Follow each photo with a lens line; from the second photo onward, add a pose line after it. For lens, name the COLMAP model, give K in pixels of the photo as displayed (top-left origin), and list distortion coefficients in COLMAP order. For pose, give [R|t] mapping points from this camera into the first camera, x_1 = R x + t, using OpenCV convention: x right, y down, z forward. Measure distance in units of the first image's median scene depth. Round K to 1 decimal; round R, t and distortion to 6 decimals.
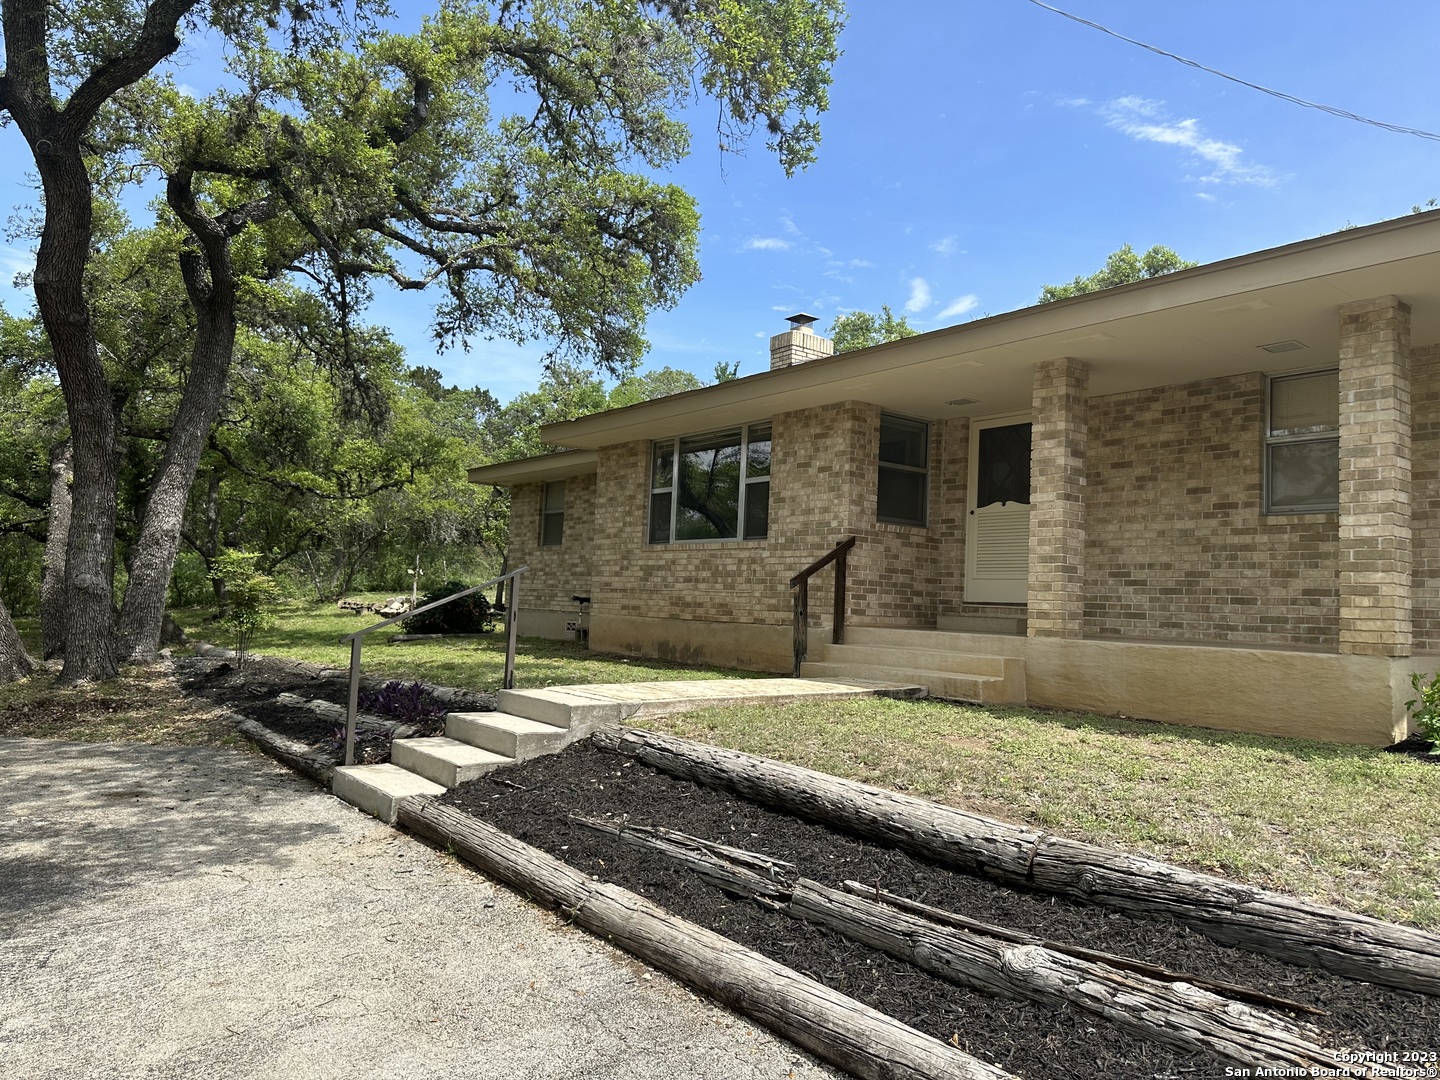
lens RADIAL K [[1023.0, 0, 720.0], [0, 1023.0, 544.7], [0, 0, 1]] dist [0.170845, -0.289652]
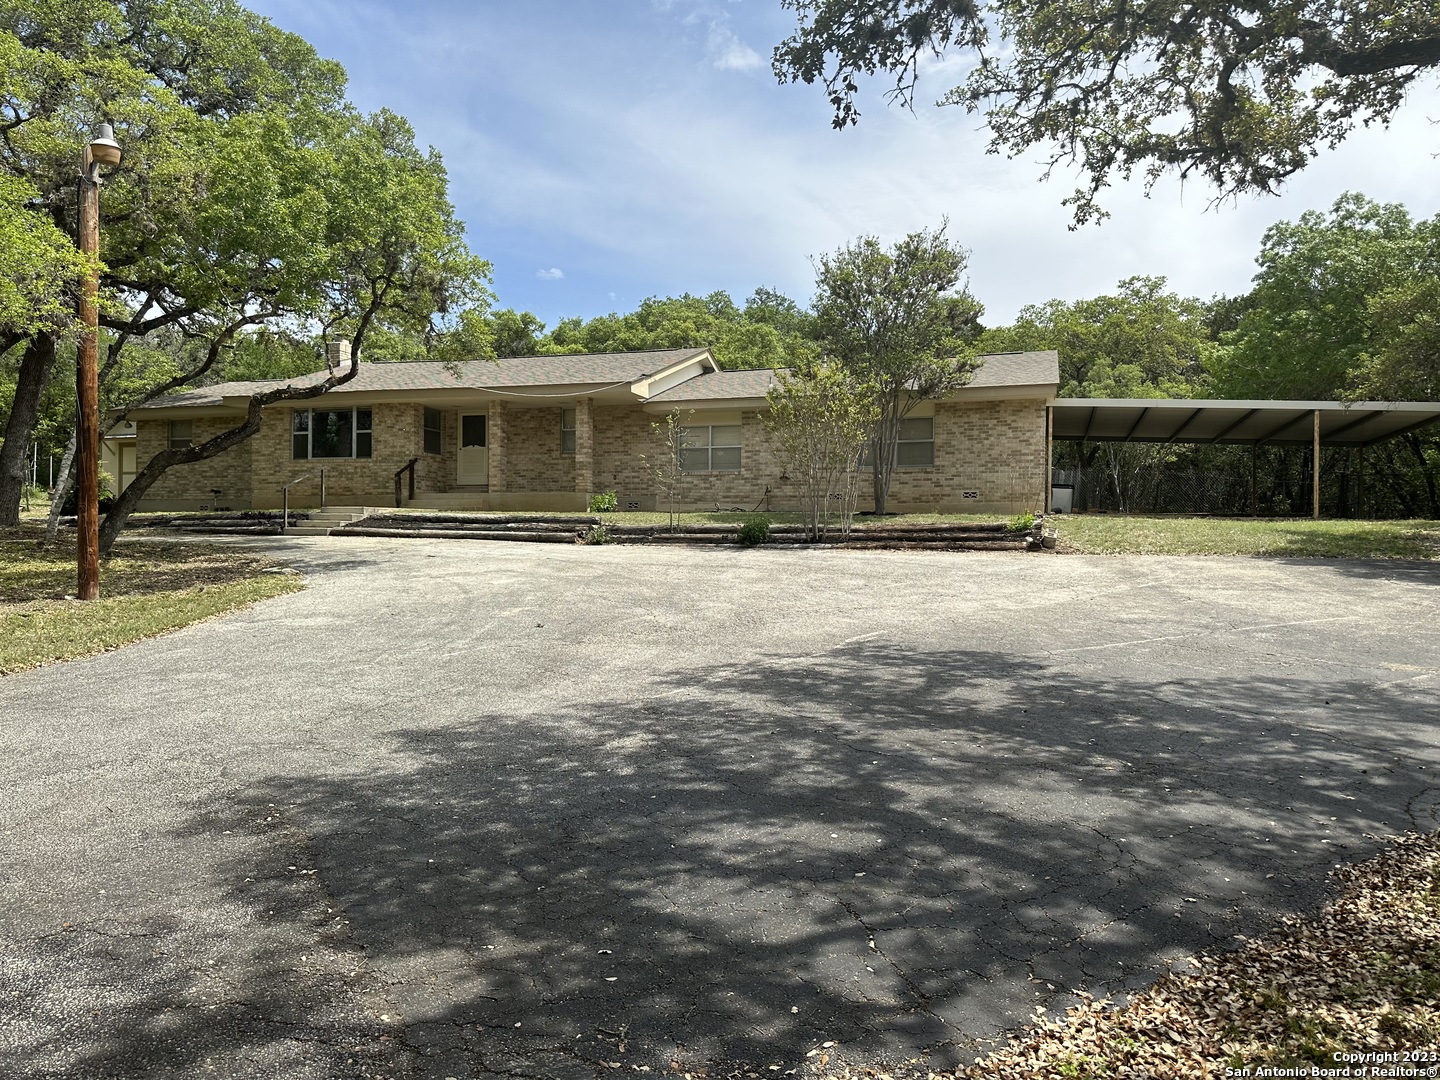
lens RADIAL K [[1023.0, 0, 720.0], [0, 1023.0, 544.7], [0, 0, 1]] dist [0.170845, -0.289652]
pose [[0.836933, -0.029548, 0.546507, -0.637622], [-0.010326, 0.997511, 0.069746, 0.019337], [-0.547207, -0.064016, 0.834545, -1.525736]]
